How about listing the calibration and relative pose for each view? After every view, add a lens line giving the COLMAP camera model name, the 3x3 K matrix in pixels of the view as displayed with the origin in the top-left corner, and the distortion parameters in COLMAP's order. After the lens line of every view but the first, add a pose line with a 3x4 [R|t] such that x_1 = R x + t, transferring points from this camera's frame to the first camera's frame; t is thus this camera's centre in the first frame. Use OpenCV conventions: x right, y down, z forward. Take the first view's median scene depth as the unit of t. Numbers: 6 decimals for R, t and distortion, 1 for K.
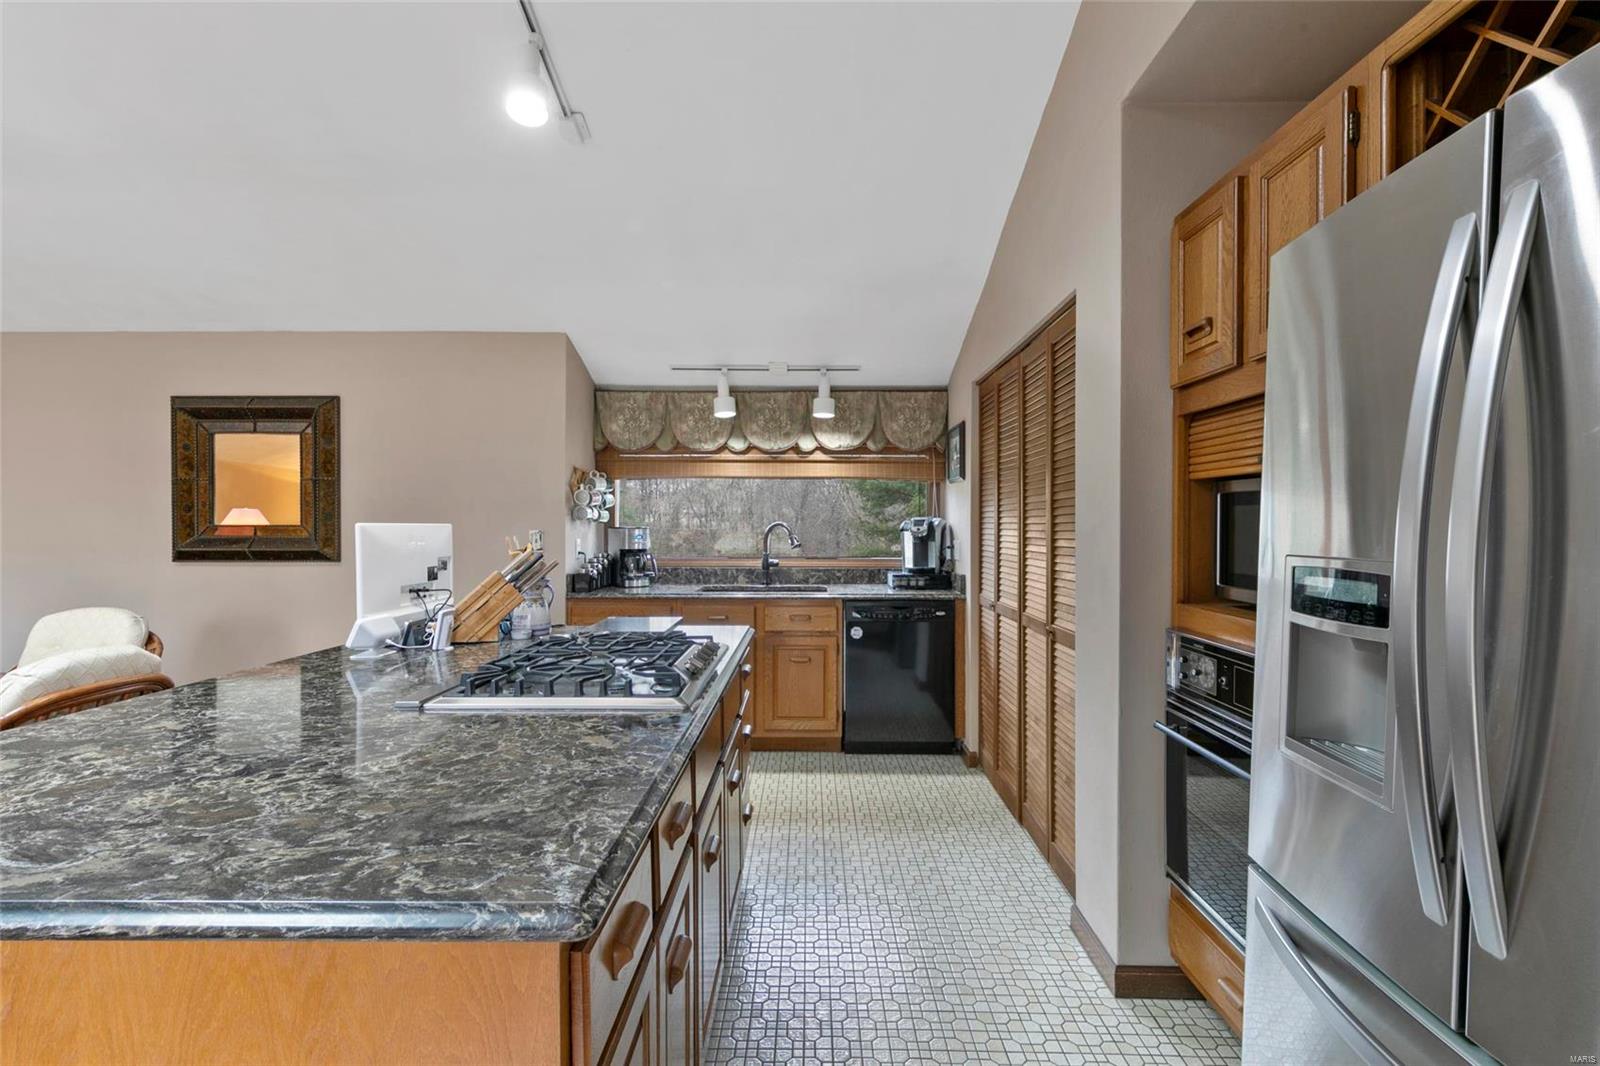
lens RADIAL K [[720.6, 0, 803.3], [0, 720.6, 531.6], [0, 0, 1]] dist [0.003800, 0.000140]
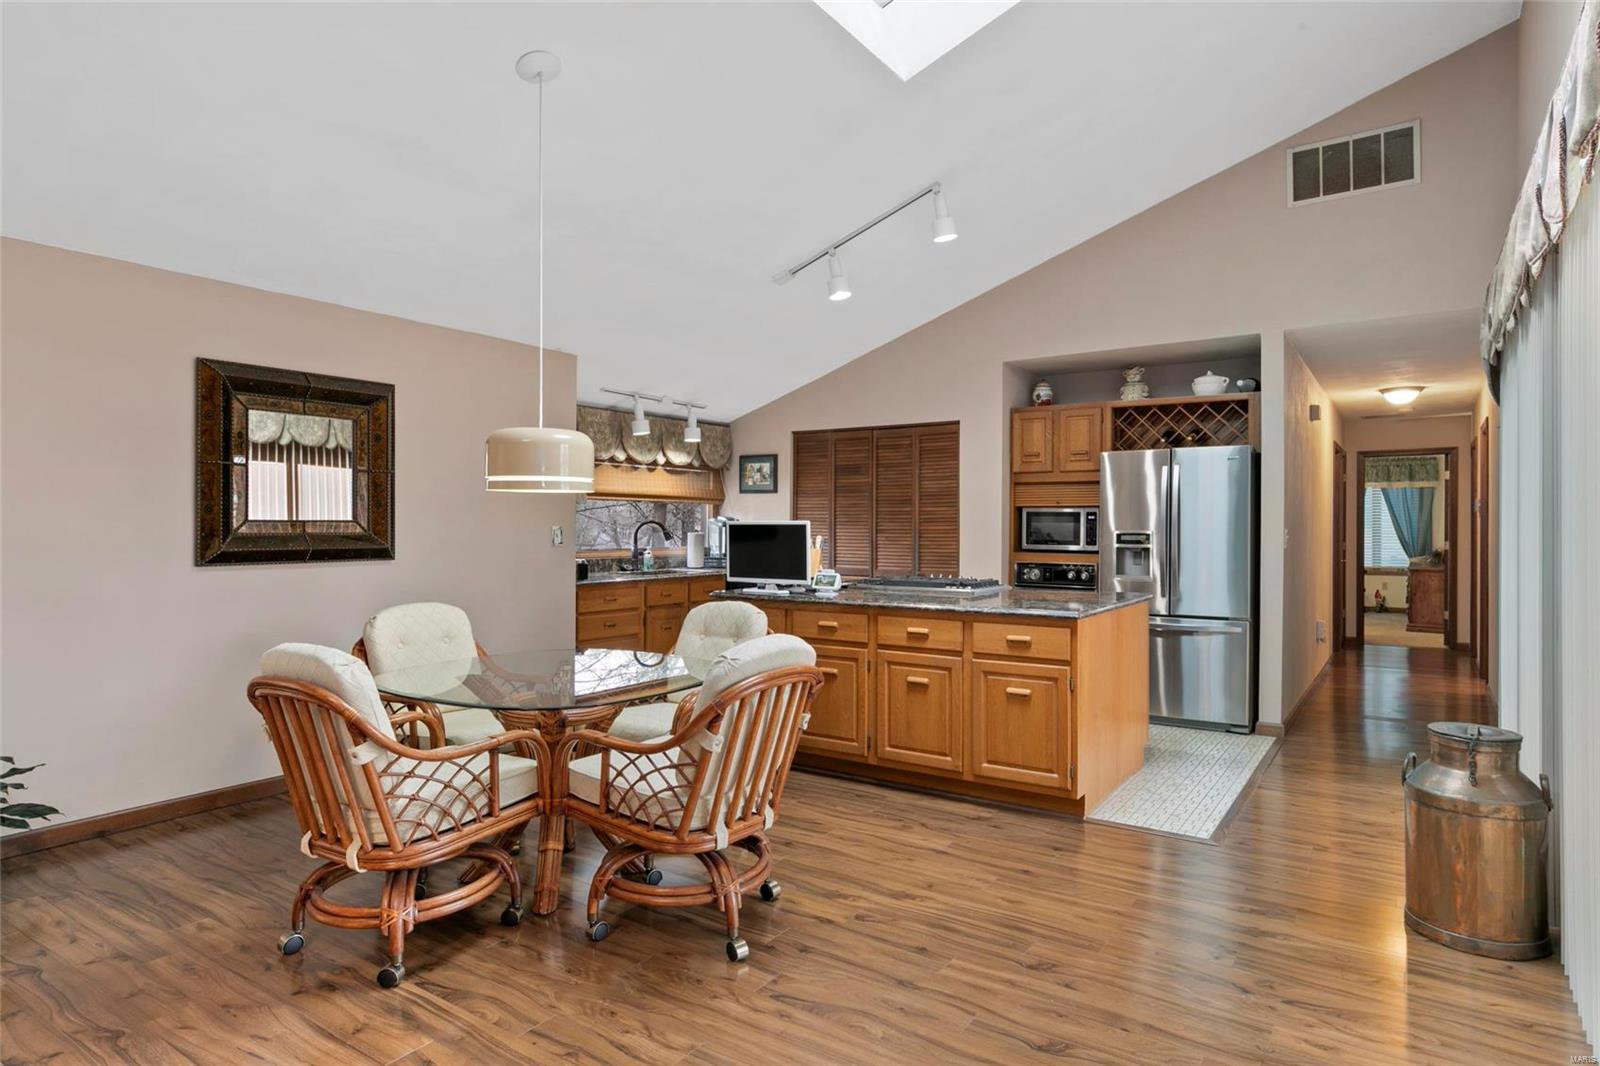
lens RADIAL K [[902.5, 0, 802.1], [0, 902.5, 526.0], [0, 0, 1]] dist [0.004682, 0.000577]
pose [[0.552710, -0.000203, 0.833374, -1.275002], [0.005288, 0.999981, -0.003263, 0.004329], [-0.833357, 0.006211, 0.552700, -0.095442]]
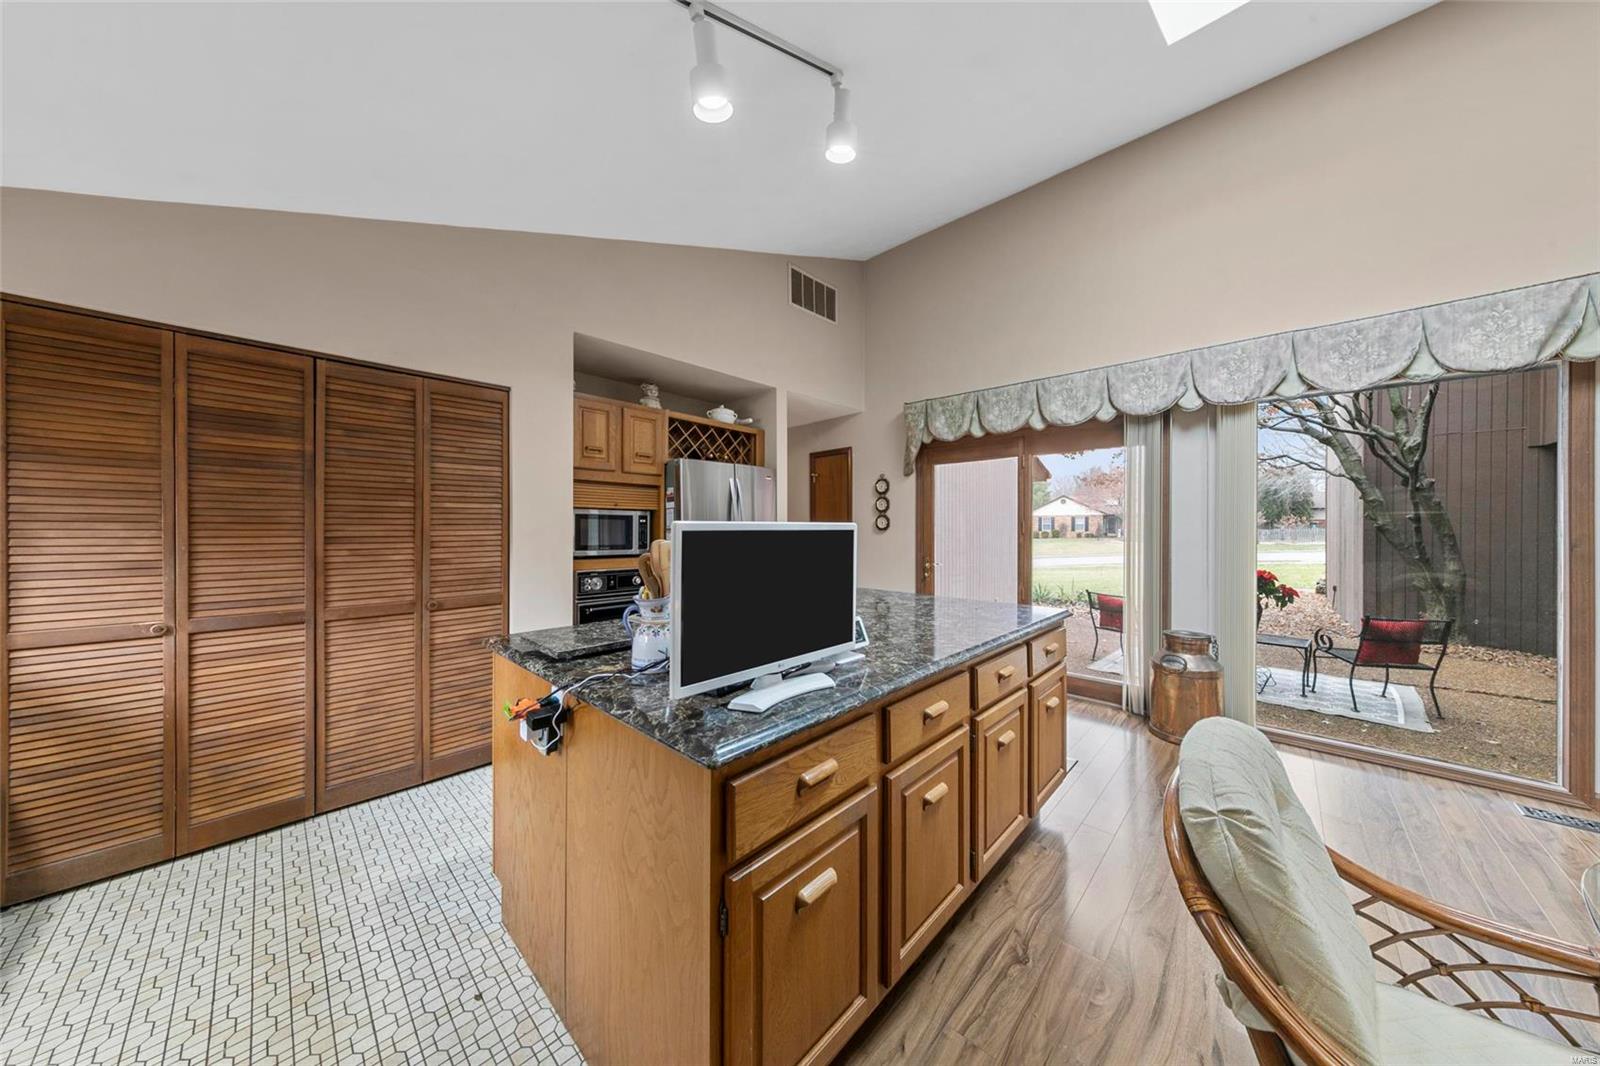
lens RADIAL K [[501.0, 0, 805.5], [0, 501.0, 530.1], [0, 0, 1]] dist [0.001371, -0.000006]
pose [[-0.739619, -0.003348, 0.673017, -0.515314], [0.004816, 0.999936, 0.010268, -0.004672], [-0.673008, 0.010836, -0.739555, 0.781358]]
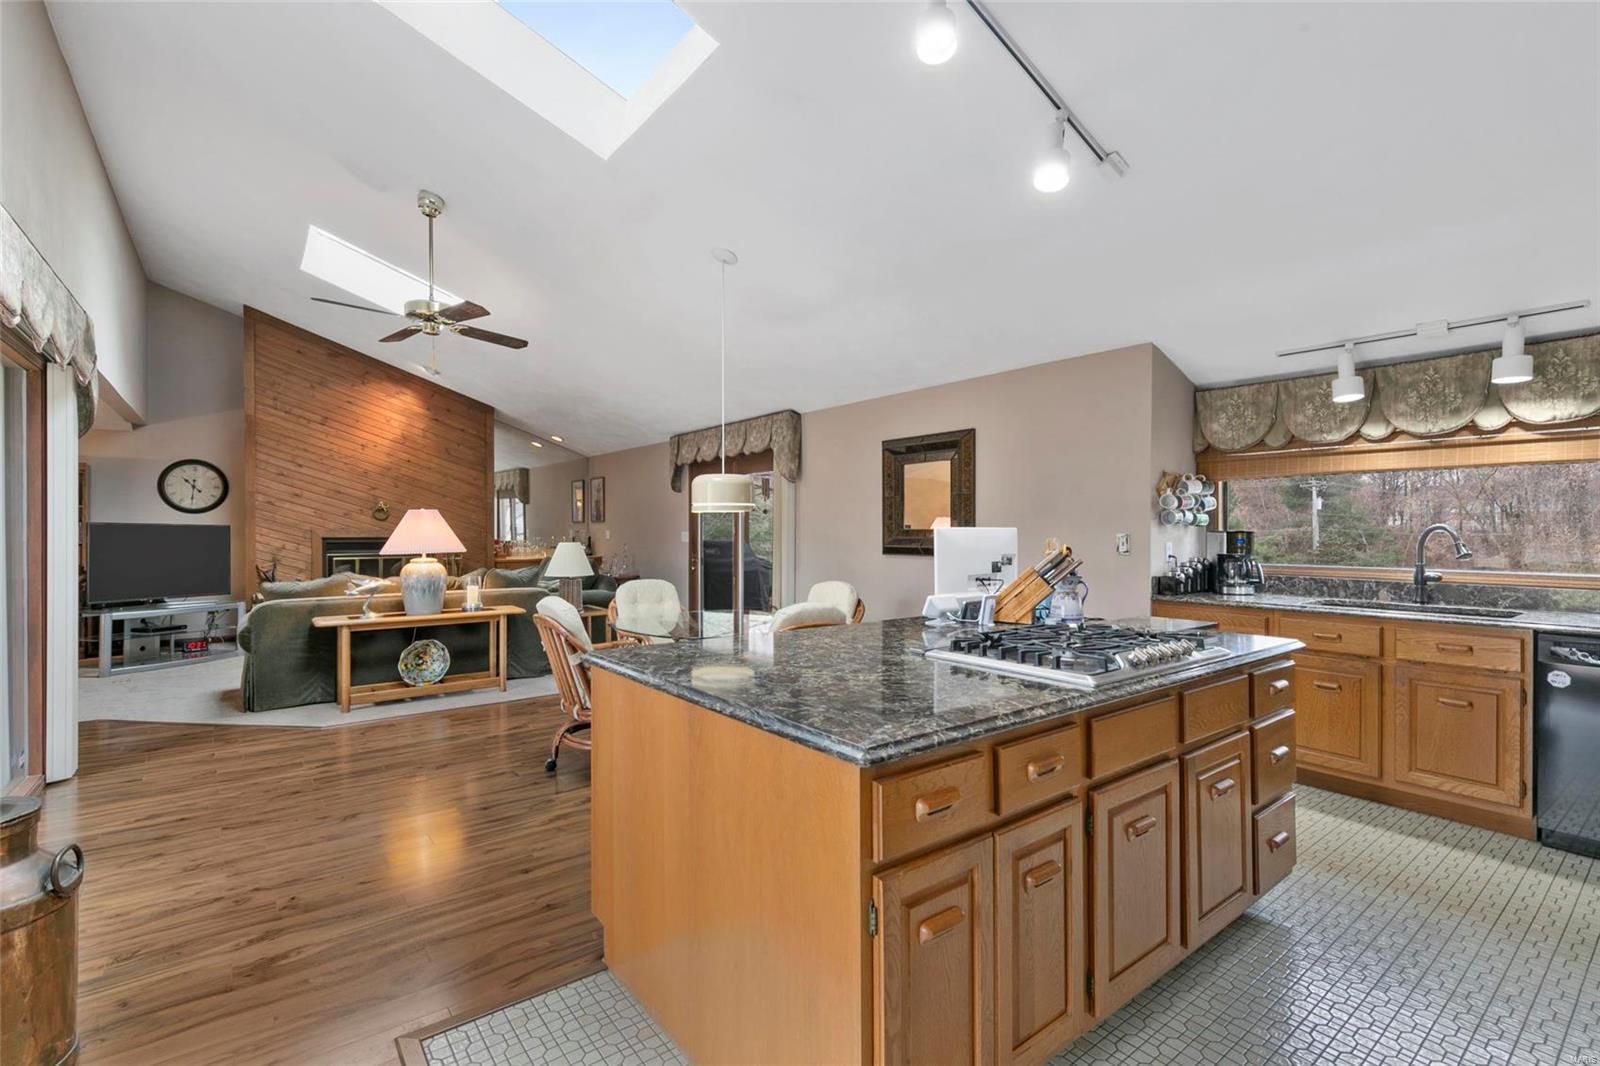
lens RADIAL K [[720.6, 0, 803.3], [0, 720.6, 531.6], [0, 0, 1]] dist [0.003800, 0.000140]
pose [[0.624576, 0.001075, -0.780963, 0.156931], [-0.006131, 0.999975, -0.003526, 0.001721], [0.780940, 0.006990, 0.624567, -0.031169]]
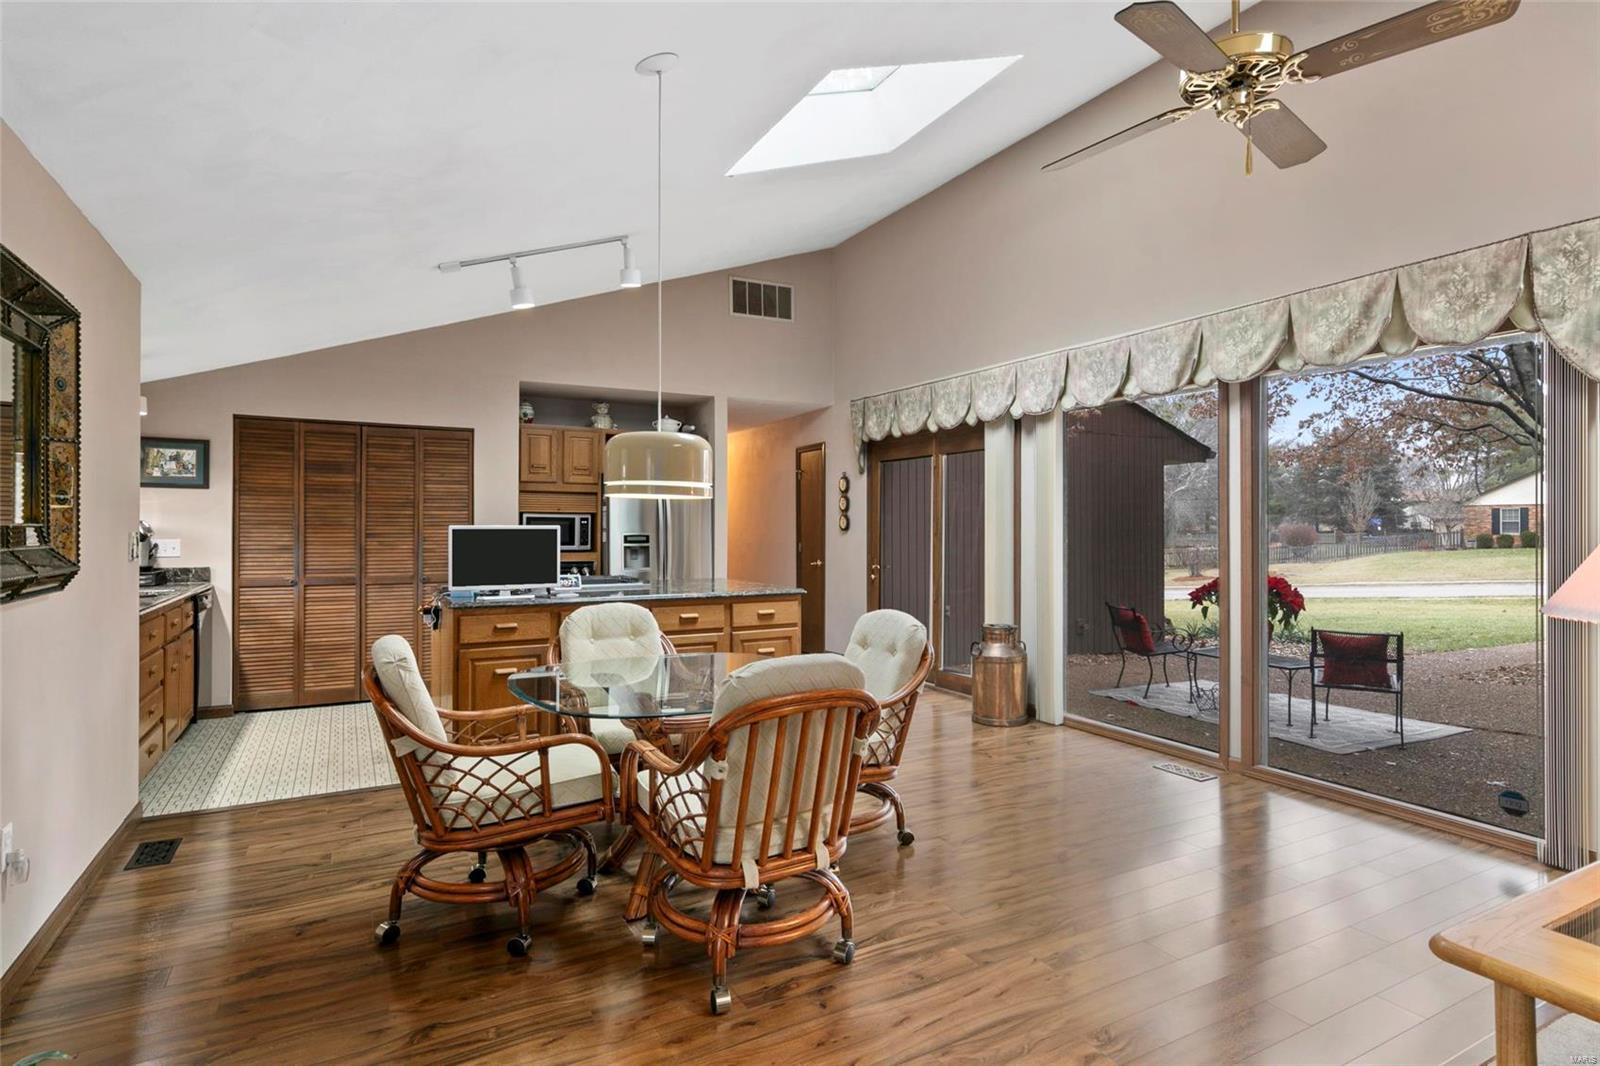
lens RADIAL K [[827.2, 0, 810.7], [0, 827.2, 523.5], [0, 0, 1]] dist [0.003960, 0.000265]
pose [[-0.499575, 0.003752, 0.866262, -1.425636], [0.005593, 0.999984, -0.001106, -0.005534], [-0.866252, 0.004292, -0.499588, 0.779952]]
